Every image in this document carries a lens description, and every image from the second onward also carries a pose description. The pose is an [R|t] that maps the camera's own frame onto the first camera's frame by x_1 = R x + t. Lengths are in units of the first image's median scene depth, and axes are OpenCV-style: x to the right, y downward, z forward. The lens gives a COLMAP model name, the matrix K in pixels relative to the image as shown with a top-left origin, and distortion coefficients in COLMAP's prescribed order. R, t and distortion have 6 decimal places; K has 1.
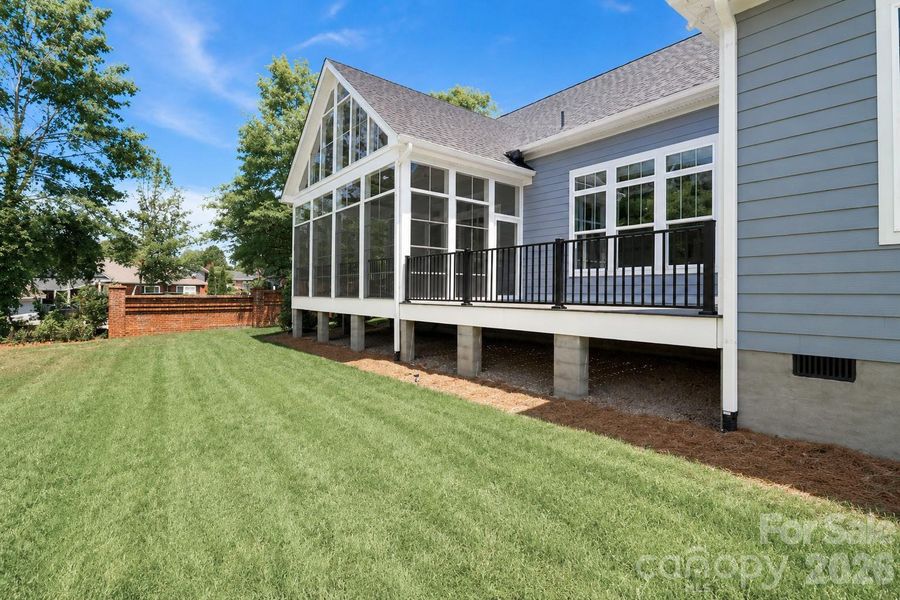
lens RADIAL K [[422.7, 0, 451.8], [0, 422.7, 292.8], [0, 0, 1]] dist [-0.012030, -0.001045]
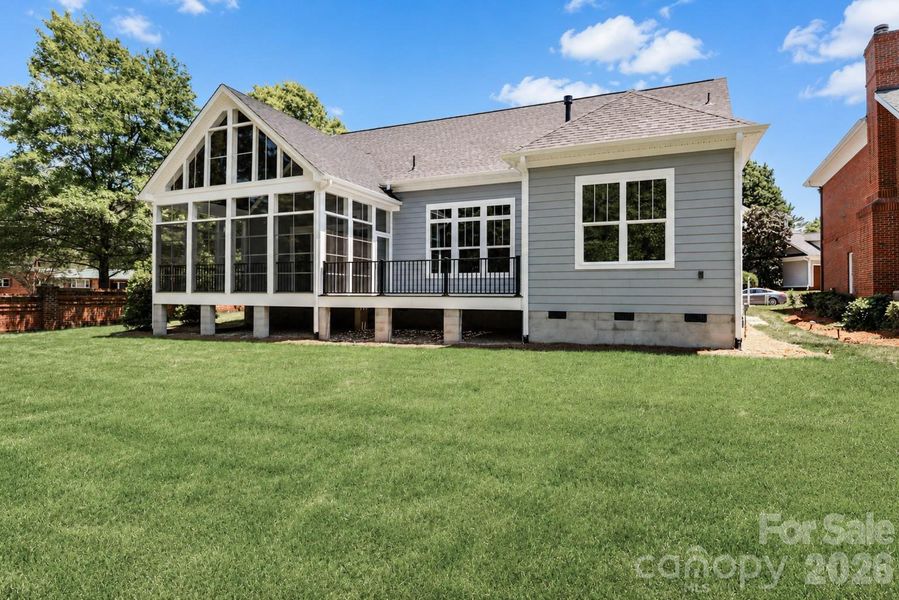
lens RADIAL K [[500.8, 0, 465.0], [0, 500.8, 290.2], [0, 0, 1]] dist [0.007700, 0.000929]
pose [[0.877915, 0.005536, 0.478785, -0.450247], [0.002243, 0.999875, -0.015674, 0.030680], [-0.478812, 0.014834, 0.877792, -0.596380]]
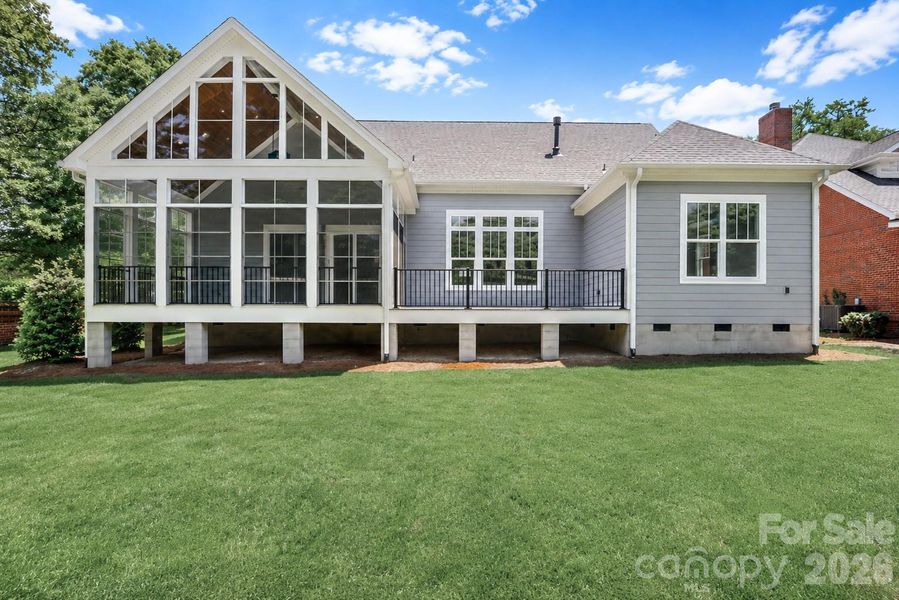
lens RADIAL K [[455.6, 0, 444.2], [0, 455.6, 306.5], [0, 0, 1]] dist [-0.005220, -0.000351]
pose [[0.604556, 0.001723, 0.796561, -0.923450], [0.005993, 0.999960, -0.006711, 0.024345], [-0.796540, 0.008831, 0.604521, 0.148485]]
